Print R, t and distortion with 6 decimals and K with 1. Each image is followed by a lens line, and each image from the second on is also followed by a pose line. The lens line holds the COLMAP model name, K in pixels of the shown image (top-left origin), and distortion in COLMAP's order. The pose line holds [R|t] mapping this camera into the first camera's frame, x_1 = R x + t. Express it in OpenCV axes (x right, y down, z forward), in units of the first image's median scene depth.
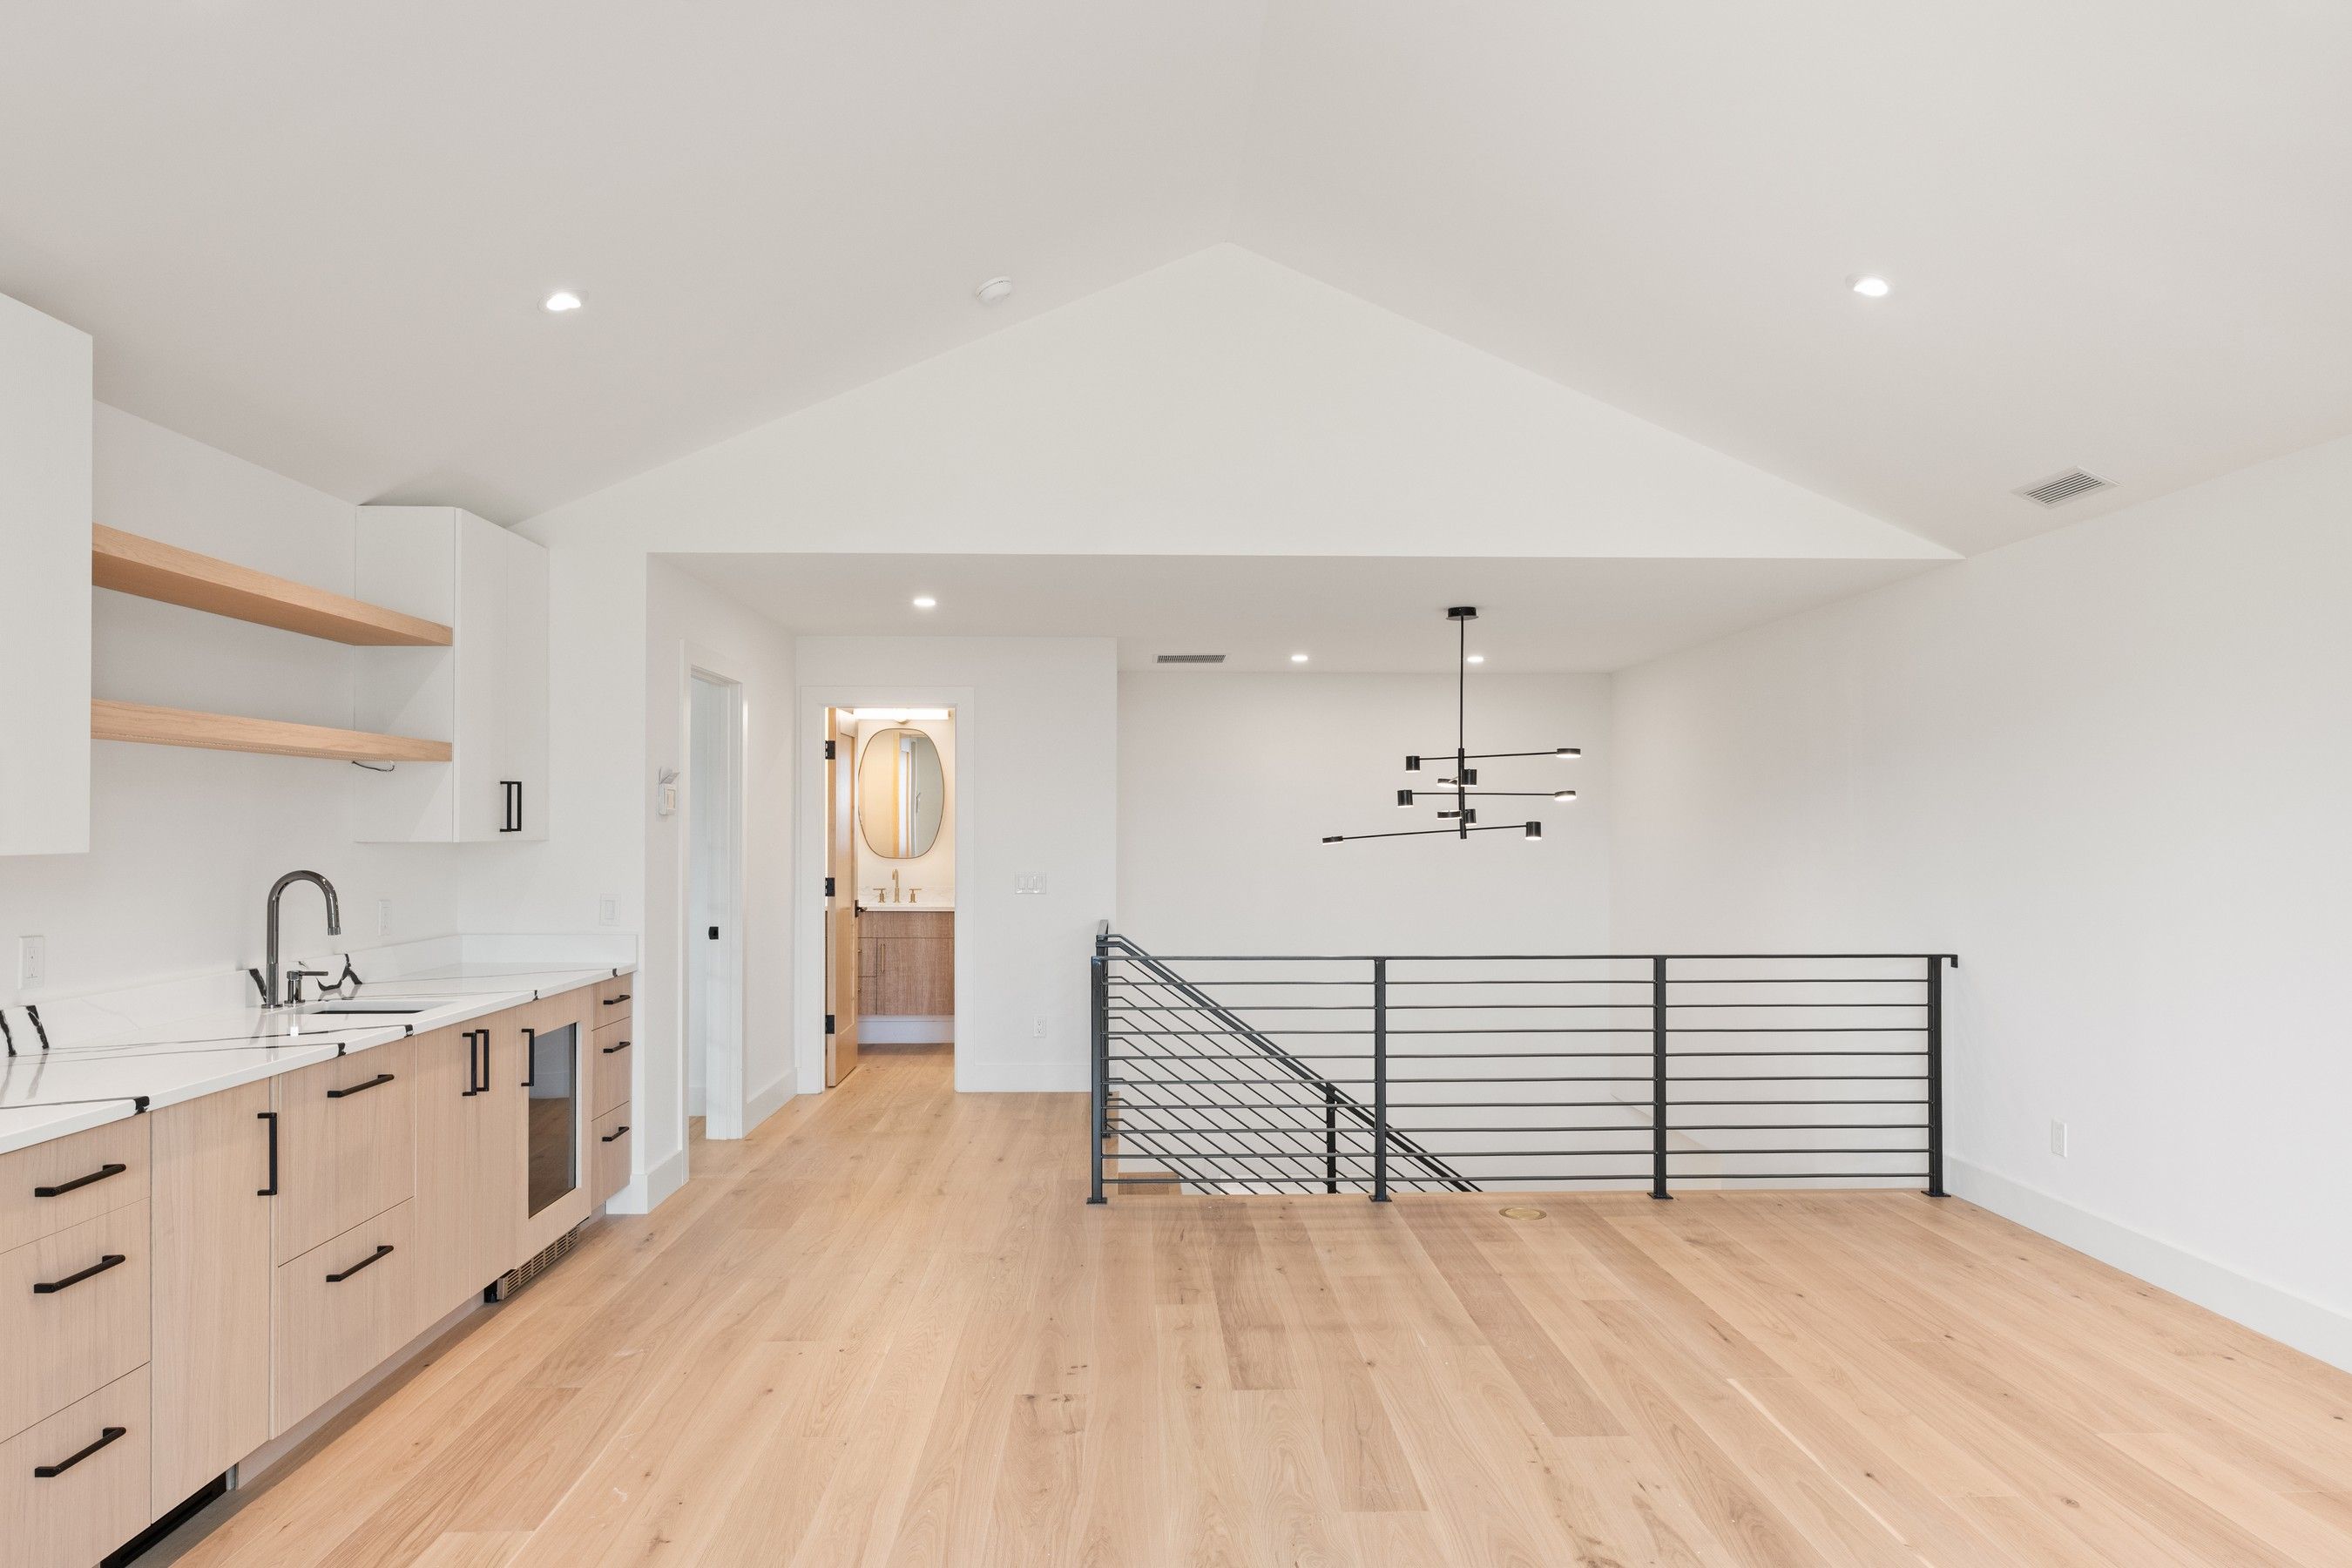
lens RADIAL K [[1538.0, 0, 1179.4], [0, 1538.0, 792.6], [0, 0, 1]] dist [0.005367, 0.000995]
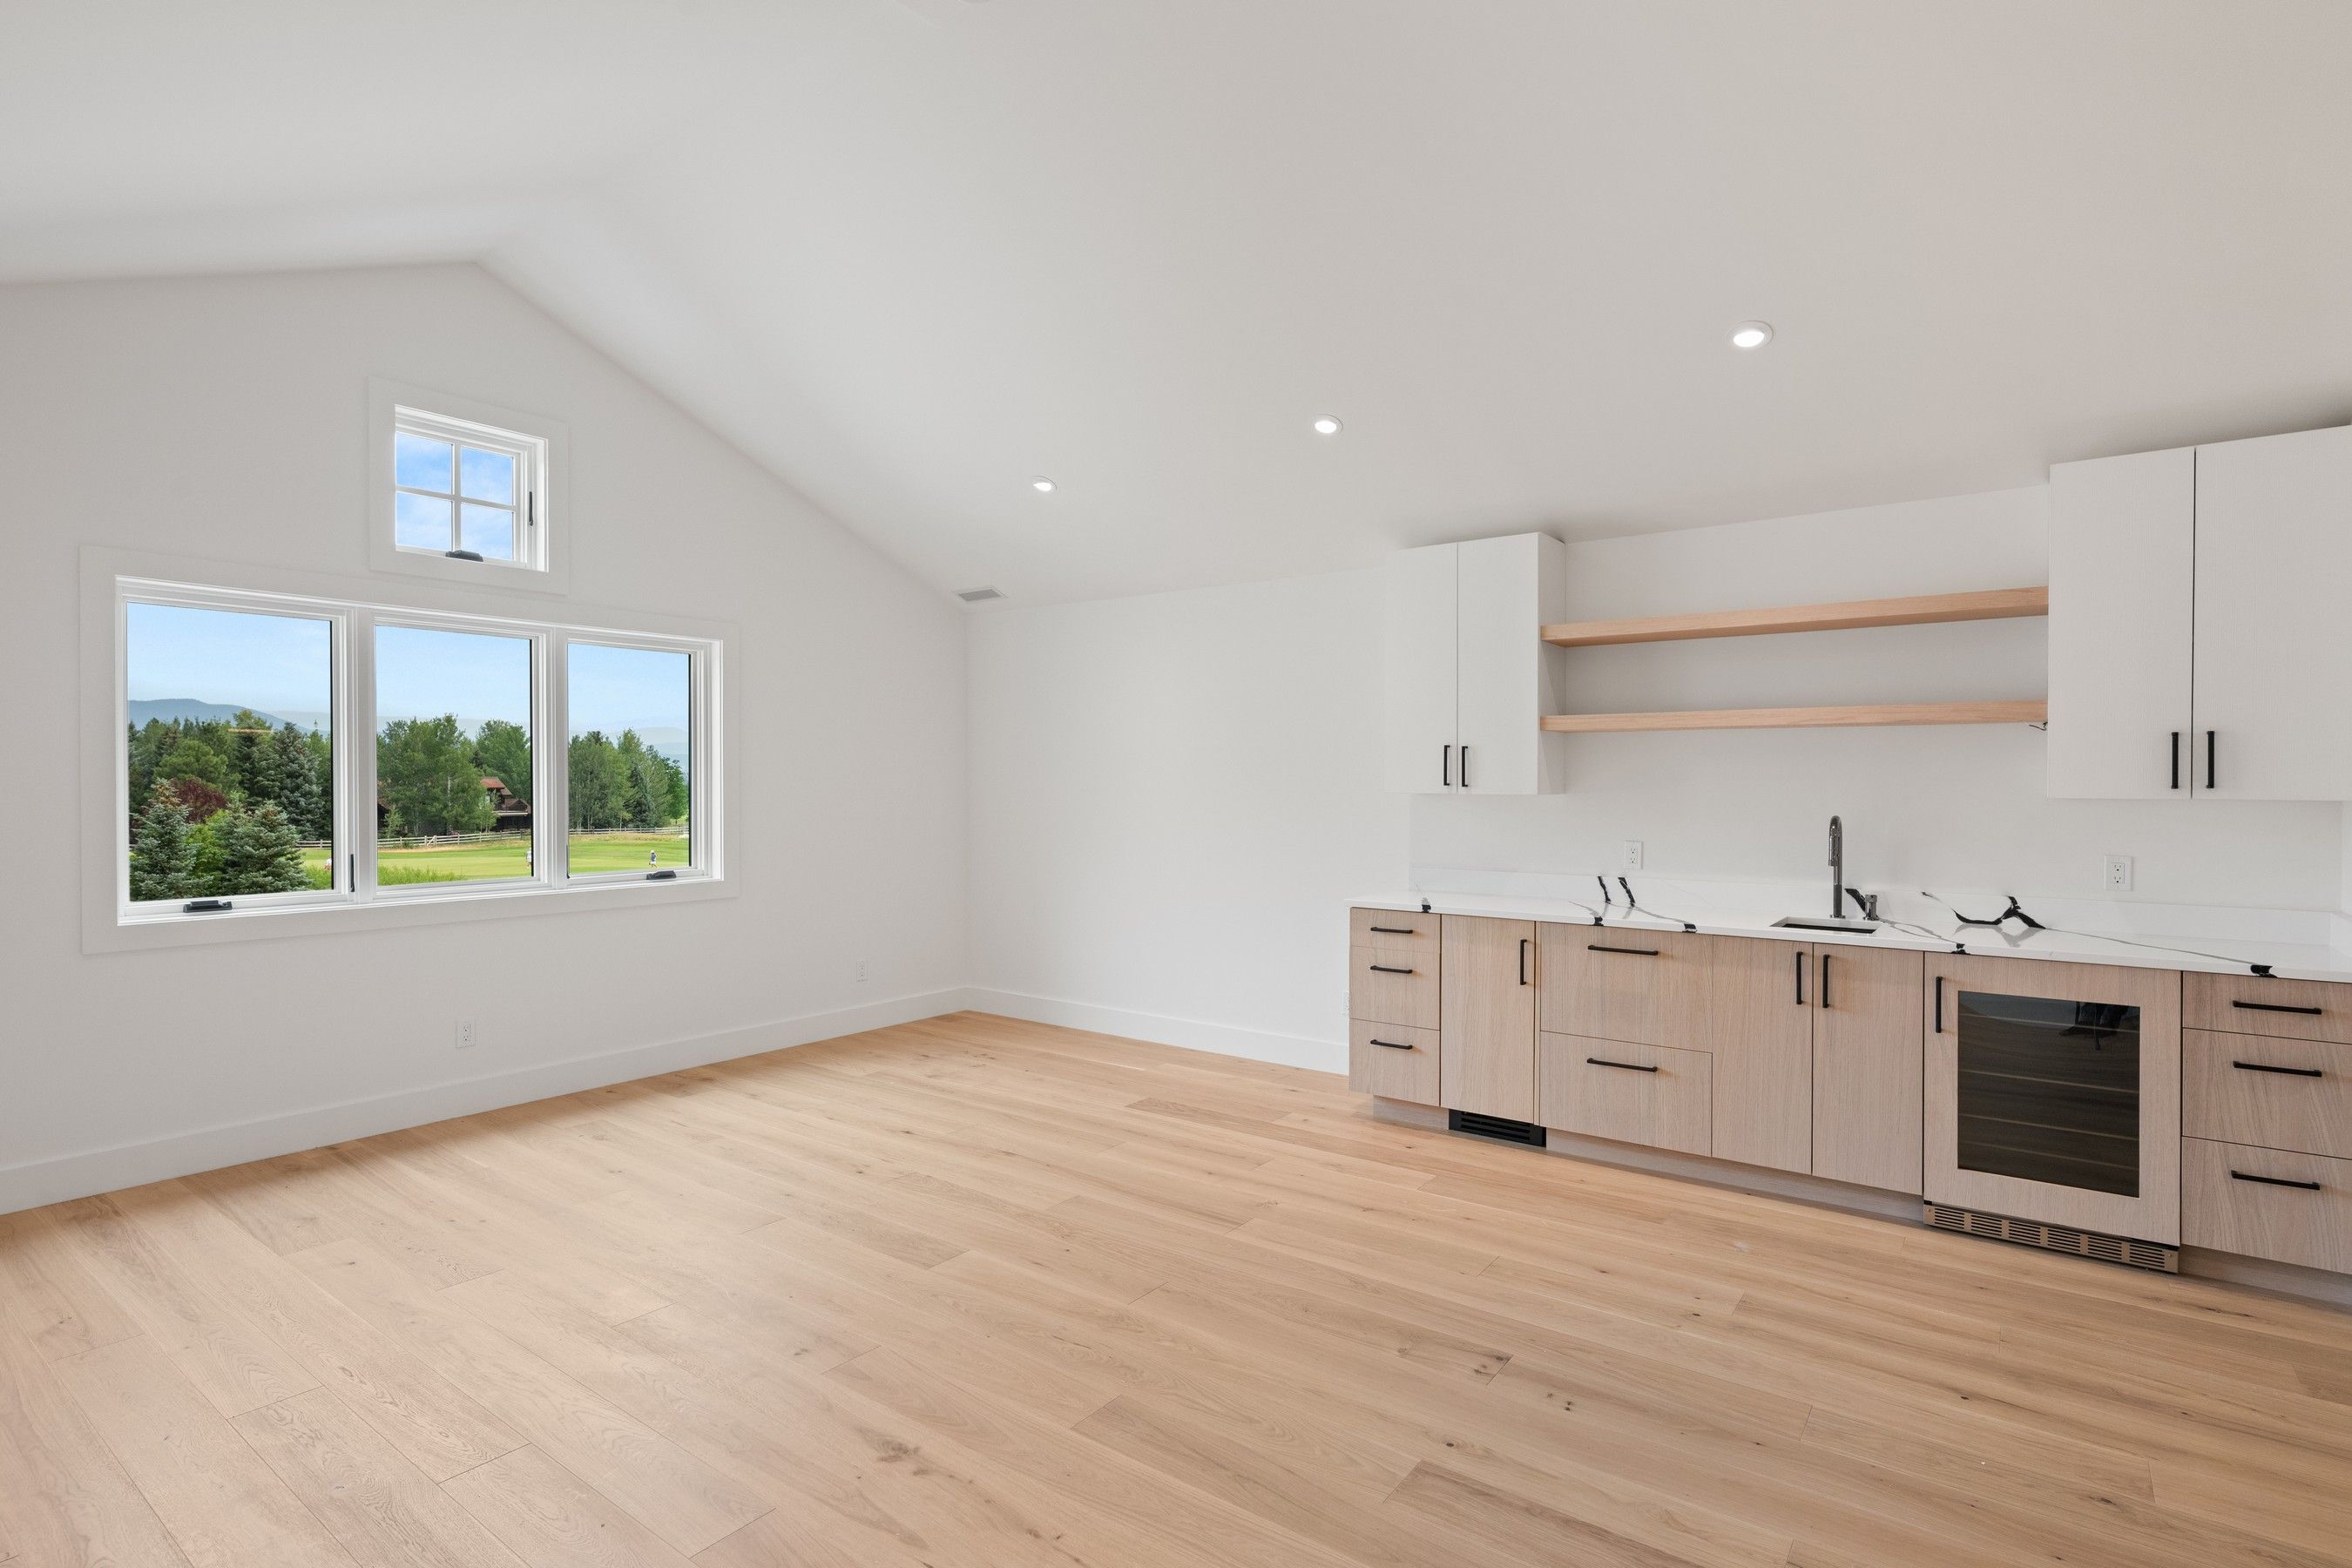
lens RADIAL K [[1220.3, 0, 1180.4], [0, 1220.3, 789.5], [0, 0, 1]] dist [-0.004192, -0.000572]
pose [[-0.657973, 0.002137, -0.753038, 0.628541], [0.014670, 0.999843, -0.009980, 0.033023], [0.752899, -0.017614, -0.657901, 1.372239]]
